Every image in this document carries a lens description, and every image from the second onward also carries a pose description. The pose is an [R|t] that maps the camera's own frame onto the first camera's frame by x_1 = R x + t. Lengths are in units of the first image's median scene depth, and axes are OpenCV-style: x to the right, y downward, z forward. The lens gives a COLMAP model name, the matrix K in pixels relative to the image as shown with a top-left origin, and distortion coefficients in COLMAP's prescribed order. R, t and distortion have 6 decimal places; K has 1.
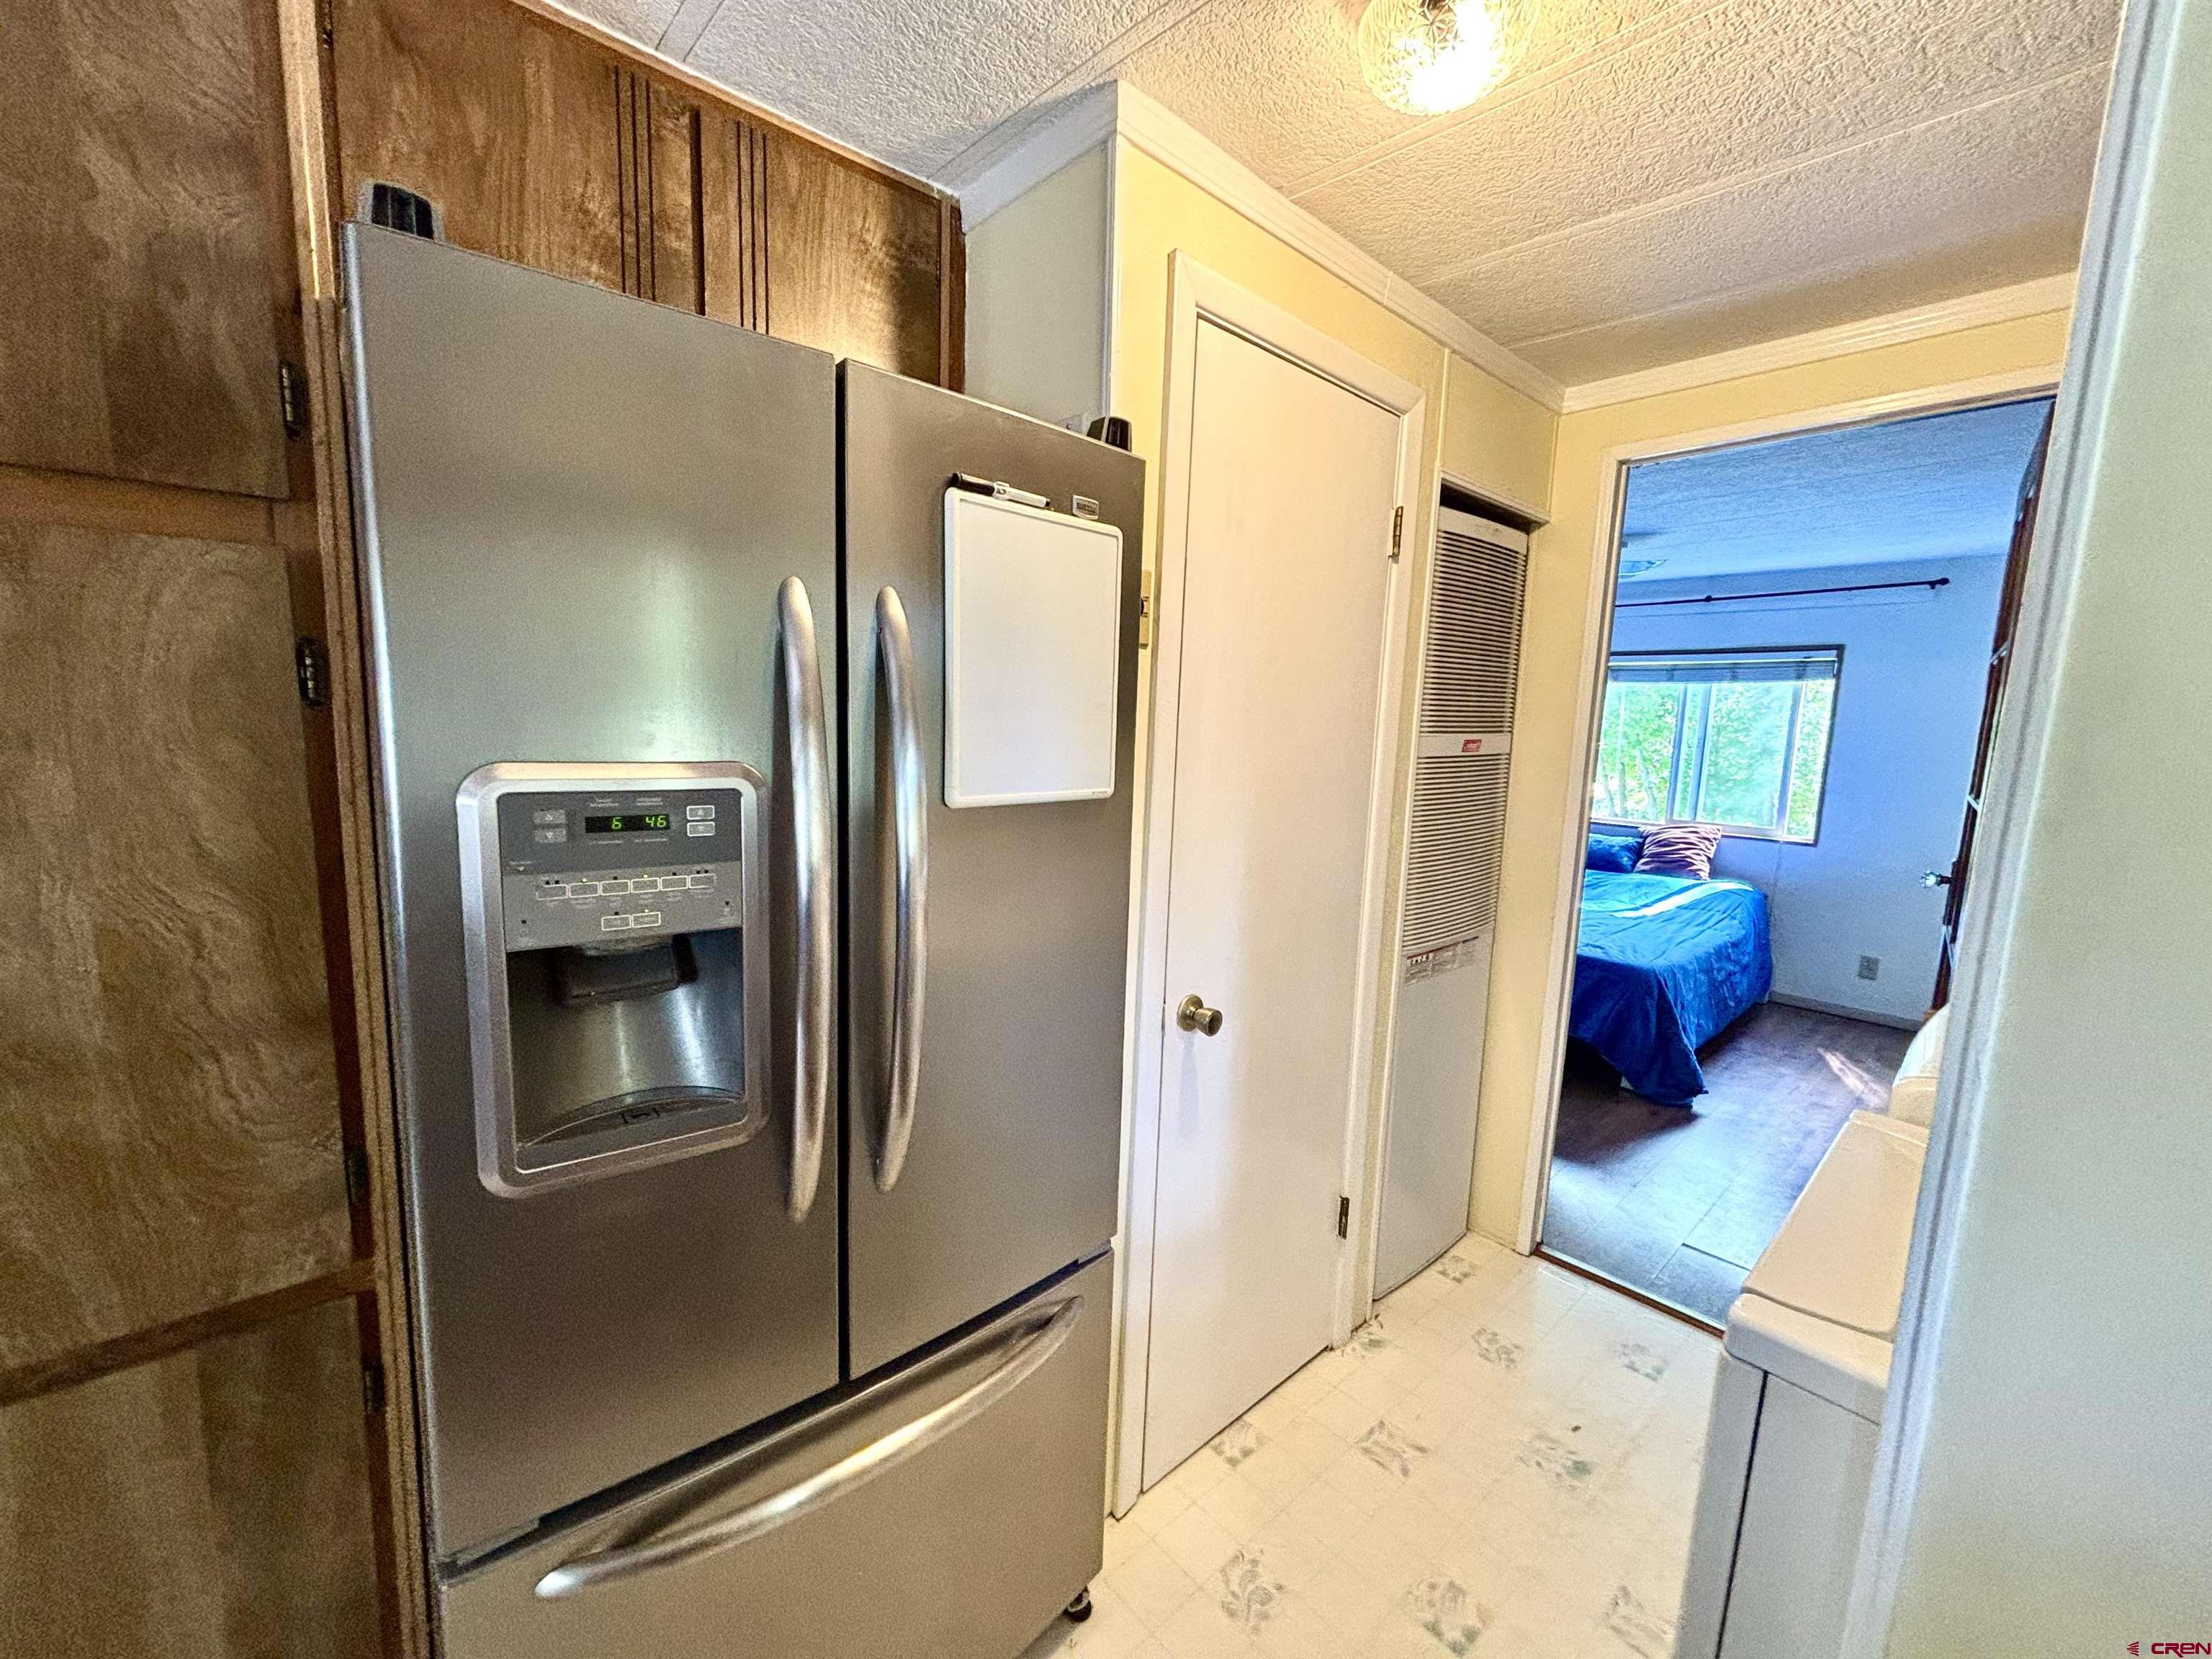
lens RADIAL K [[884.9, 0, 1125.8], [0, 884.9, 833.3], [0, 0, 1]] dist [0.001409, -0.000118]
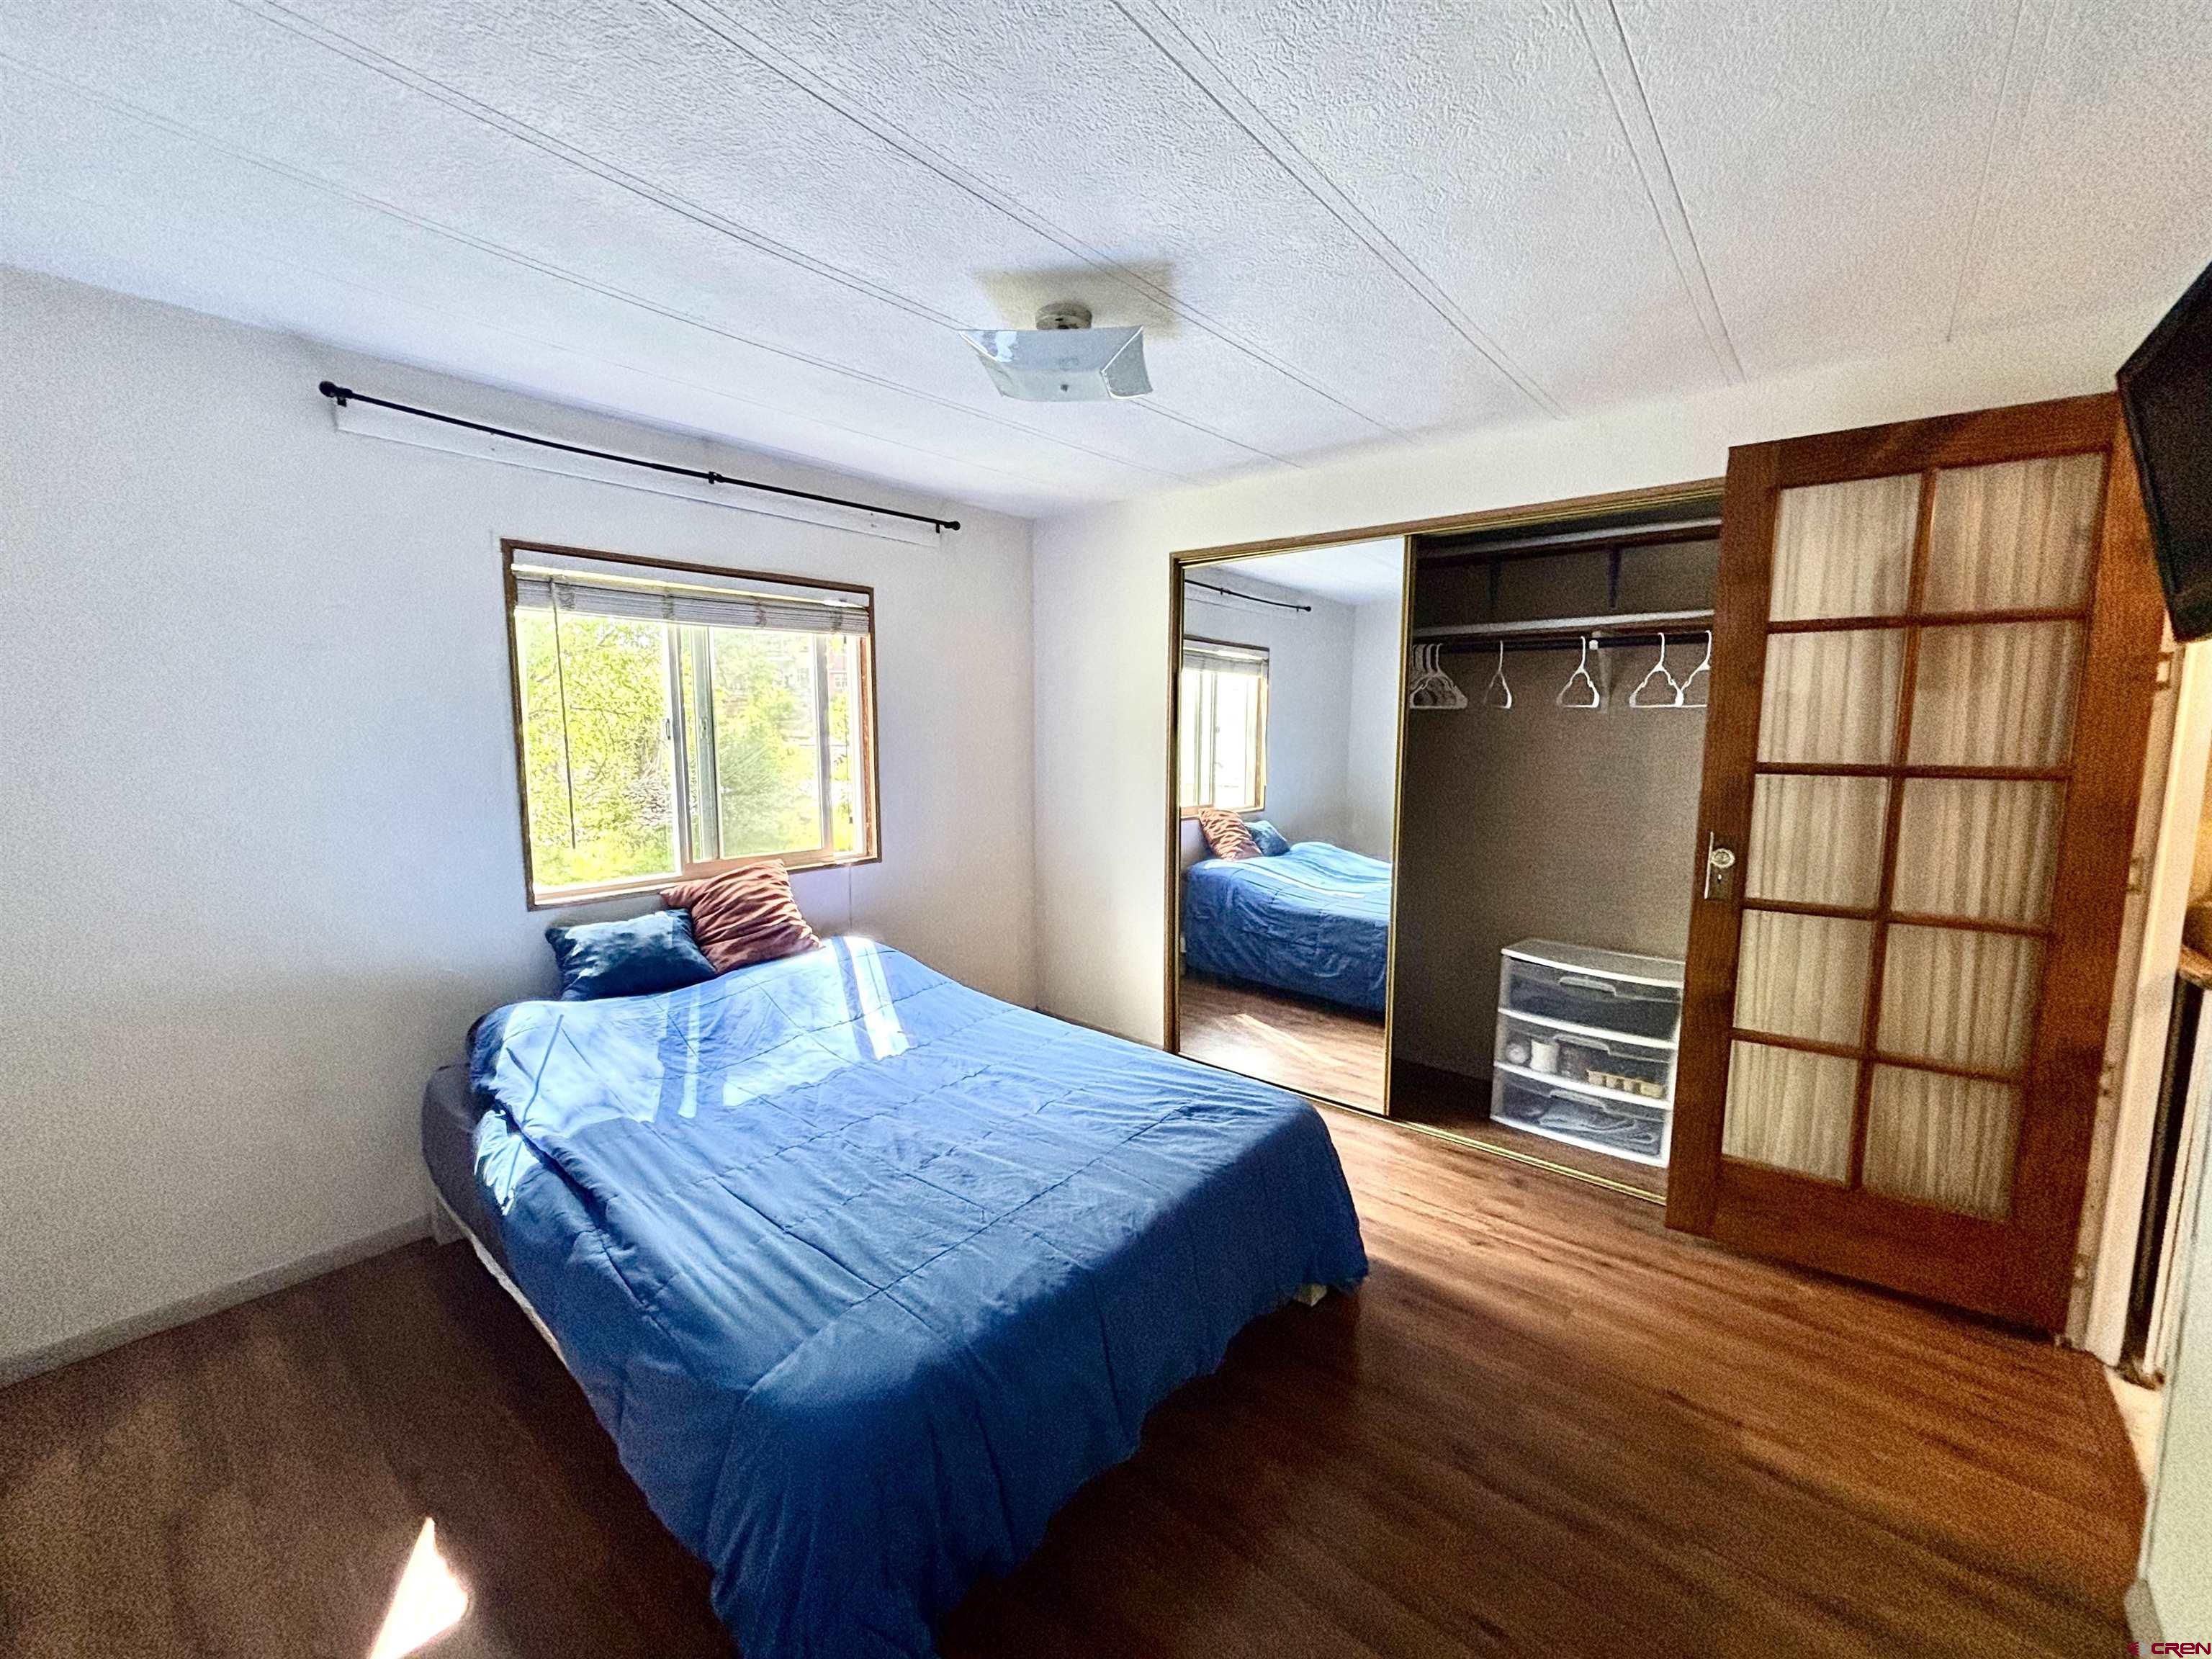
lens RADIAL K [[884.9, 0, 1113.9], [0, 884.9, 830.1], [0, 0, 1]] dist [0.001409, -0.000118]
pose [[-0.120100, -0.148518, 0.981590, 0.029069], [0.127860, 0.978198, 0.163649, -0.104108], [-0.984494, 0.145160, -0.098492, 0.854439]]
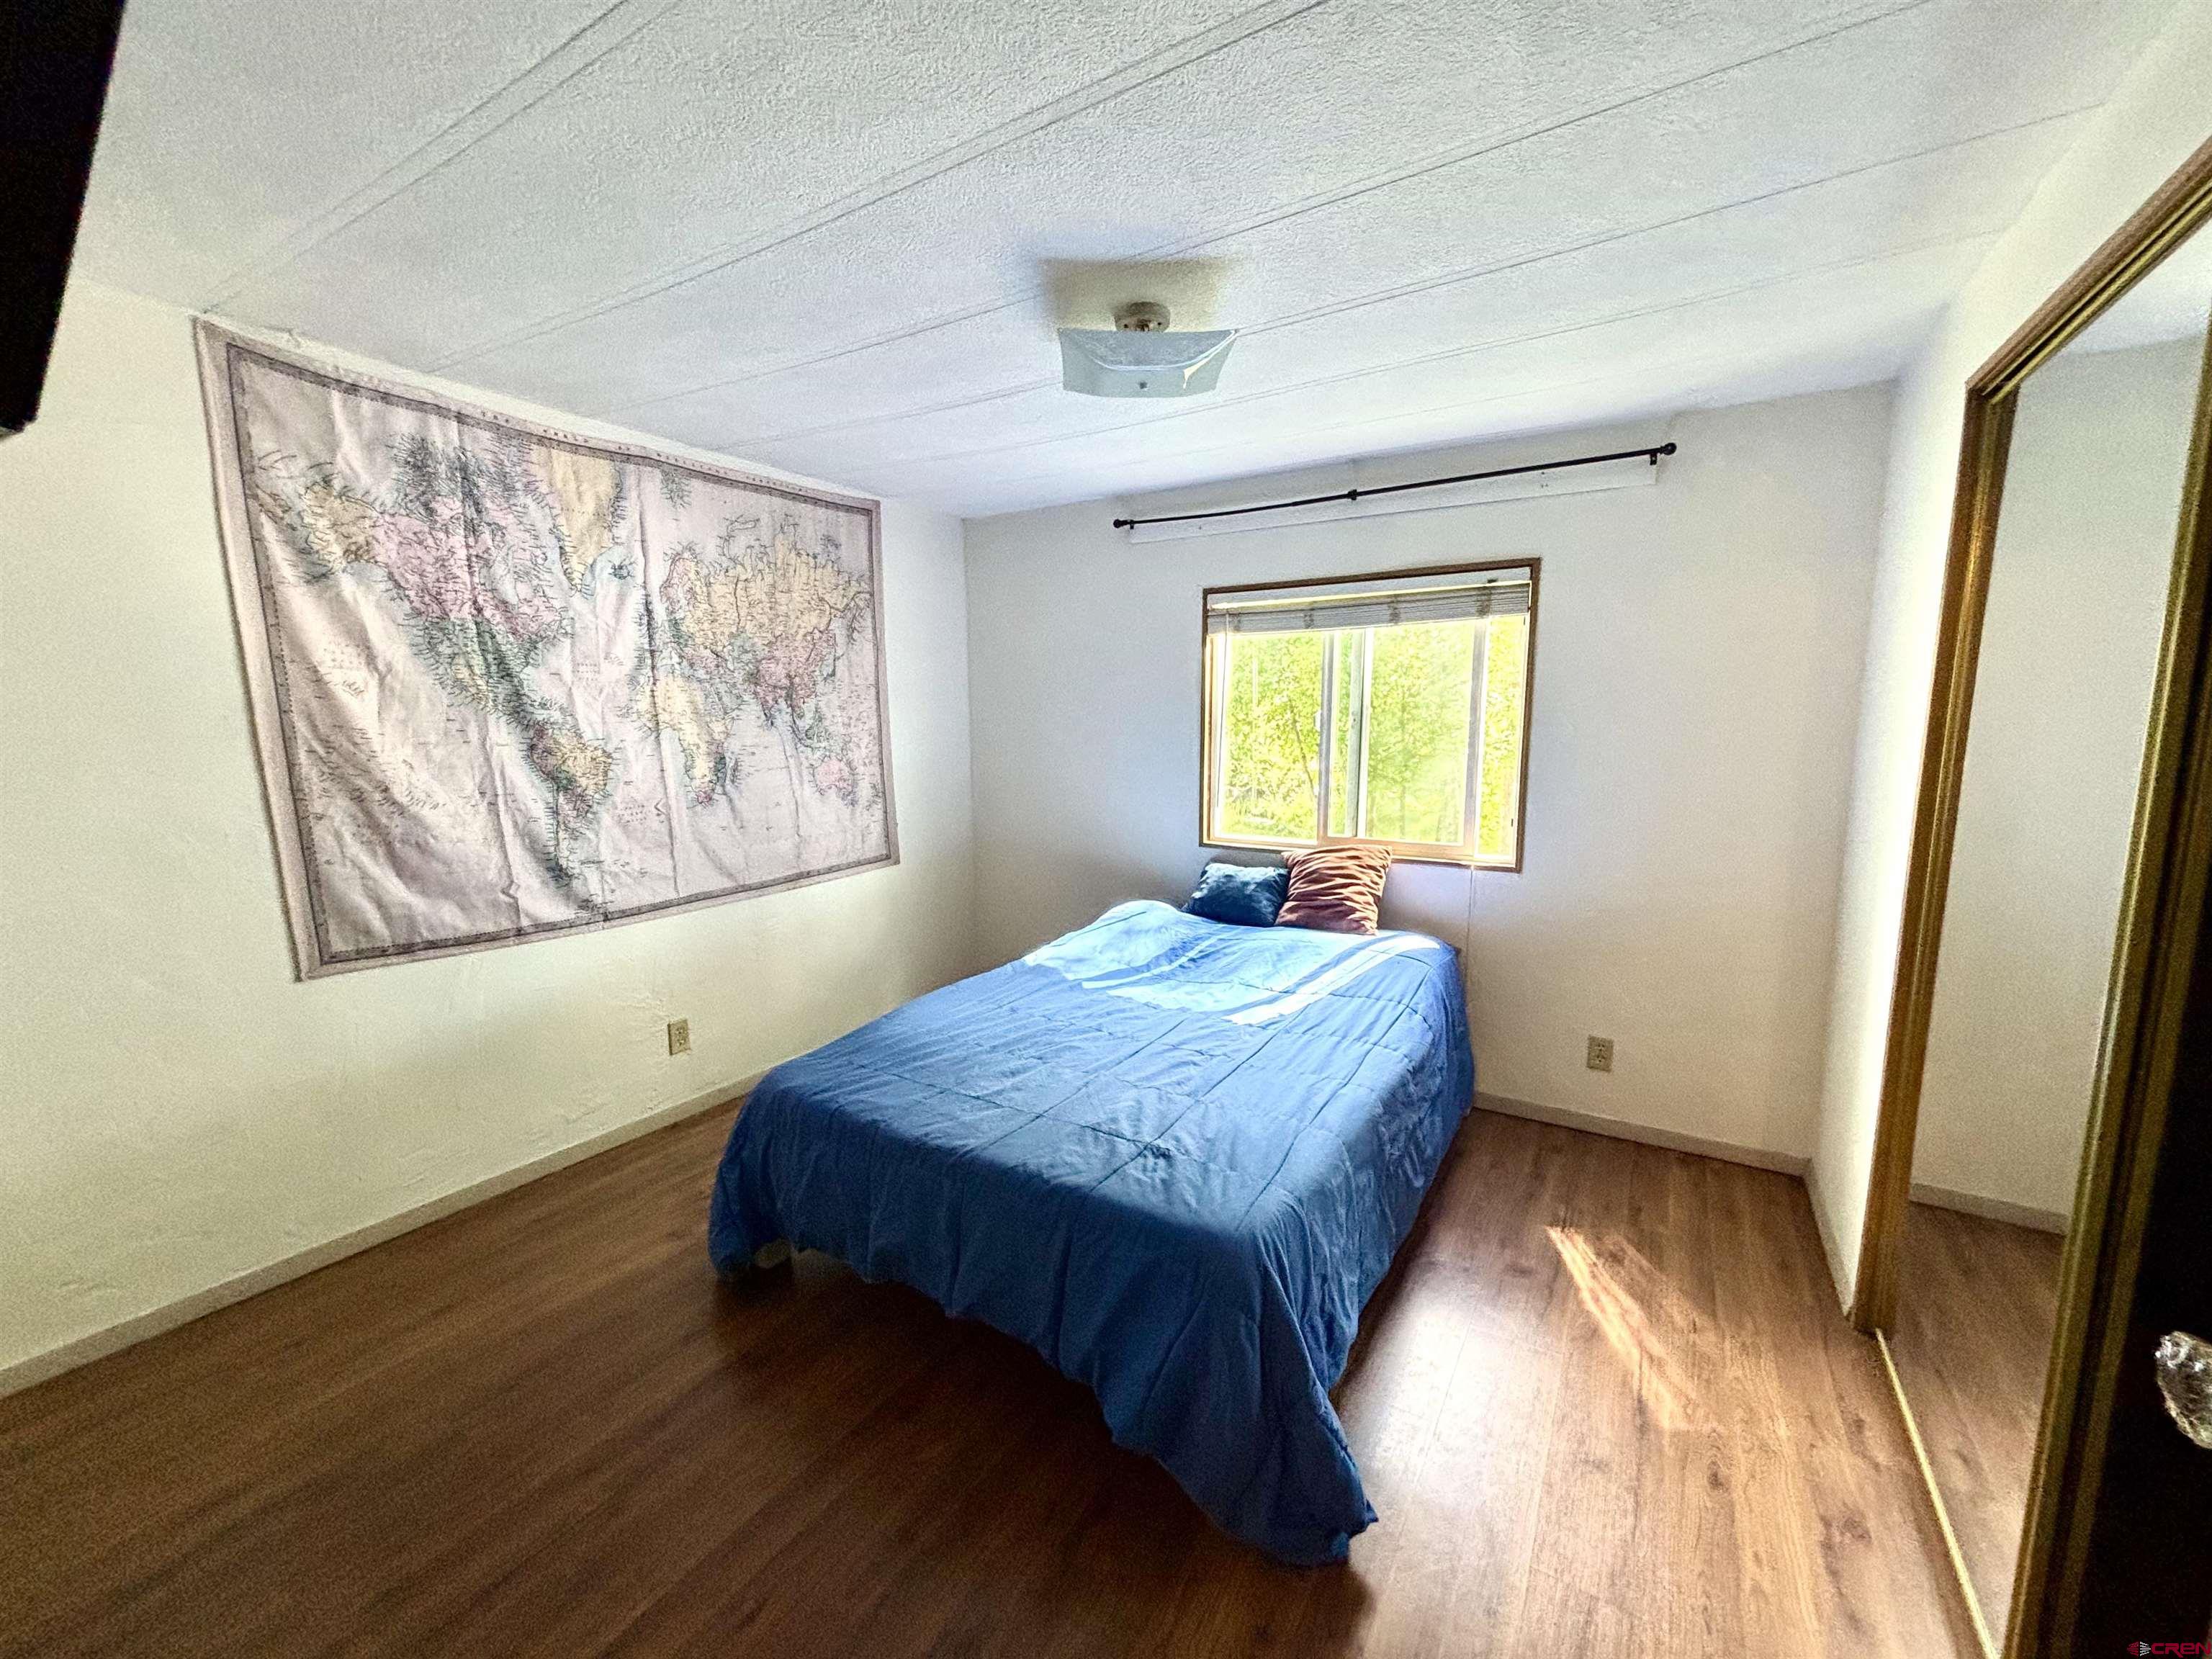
lens RADIAL K [[884.9, 0, 1101.6], [0, 884.9, 832.9], [0, 0, 1]] dist [0.001409, -0.000118]
pose [[0.966120, -0.067911, 0.248999, 0.313035], [0.066048, 0.997691, 0.015841, -0.043272], [-0.249500, 0.001141, 0.968374, 0.432952]]
